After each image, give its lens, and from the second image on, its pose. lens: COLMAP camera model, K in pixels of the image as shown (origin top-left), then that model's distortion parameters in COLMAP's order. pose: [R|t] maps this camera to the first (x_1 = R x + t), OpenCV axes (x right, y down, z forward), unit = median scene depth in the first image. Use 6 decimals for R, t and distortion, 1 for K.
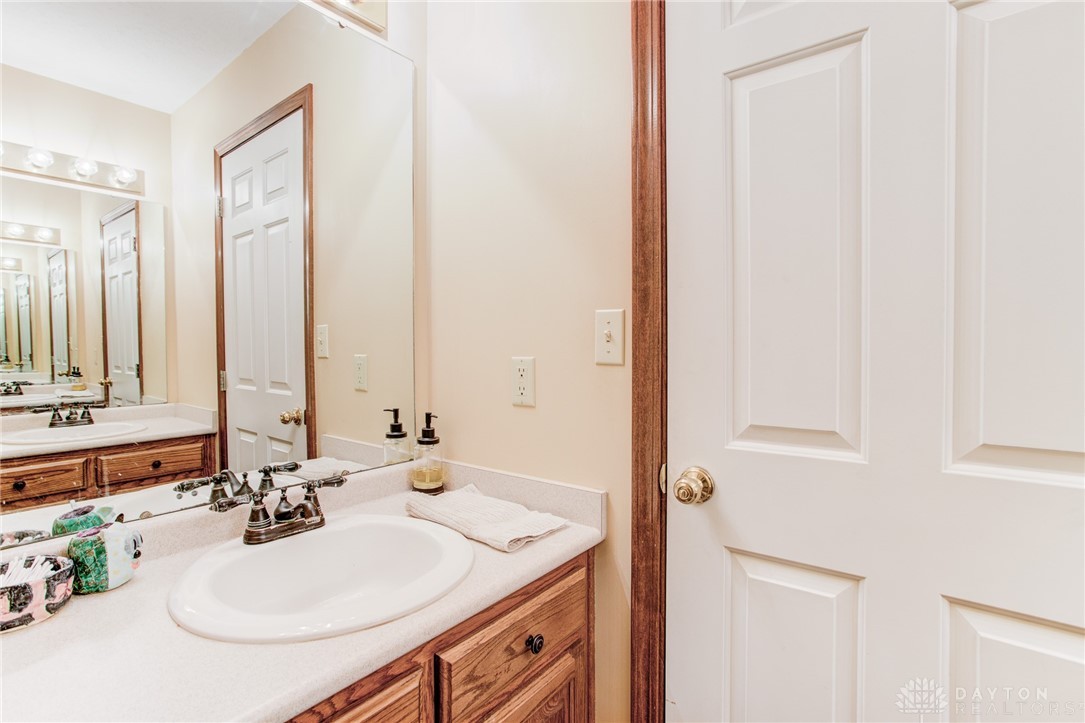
lens RADIAL K [[520.0, 0, 544.0], [0, 520.0, 356.6], [0, 0, 1]] dist [-0.066190, 0.039221]
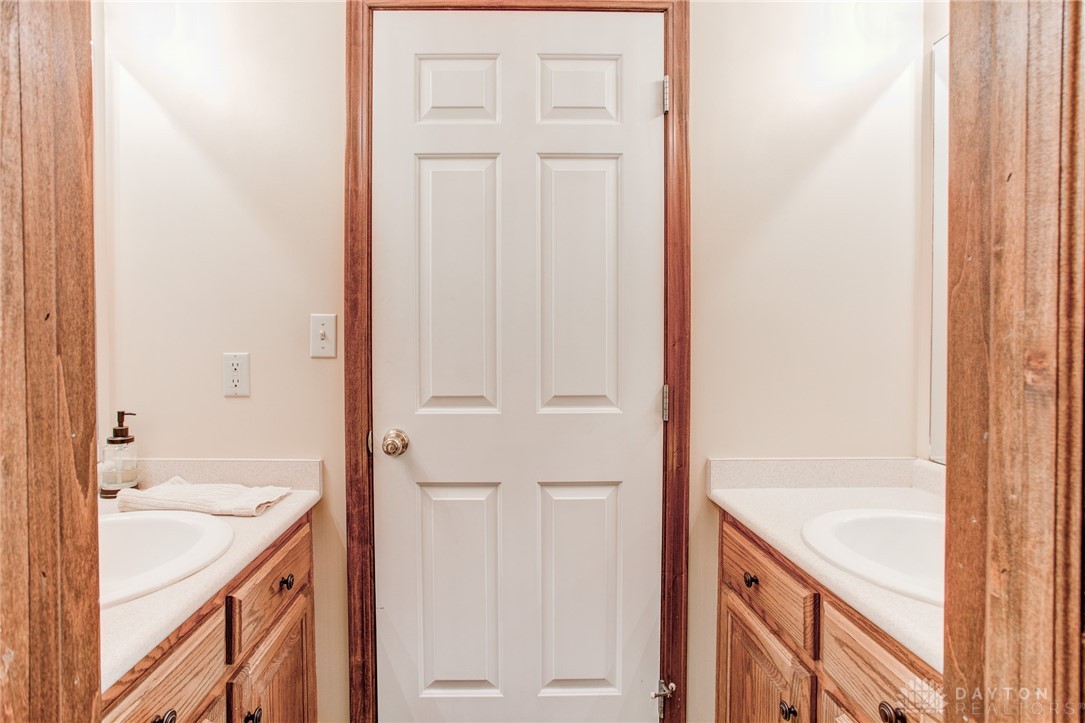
lens RADIAL K [[520.0, 0, 544.0], [0, 520.0, 356.6], [0, 0, 1]] dist [-0.066190, 0.039221]
pose [[0.741909, -0.018553, 0.670244, -0.326586], [0.011436, 0.999822, 0.015018, 0.000117], [-0.670403, -0.003478, 0.741989, -0.293904]]
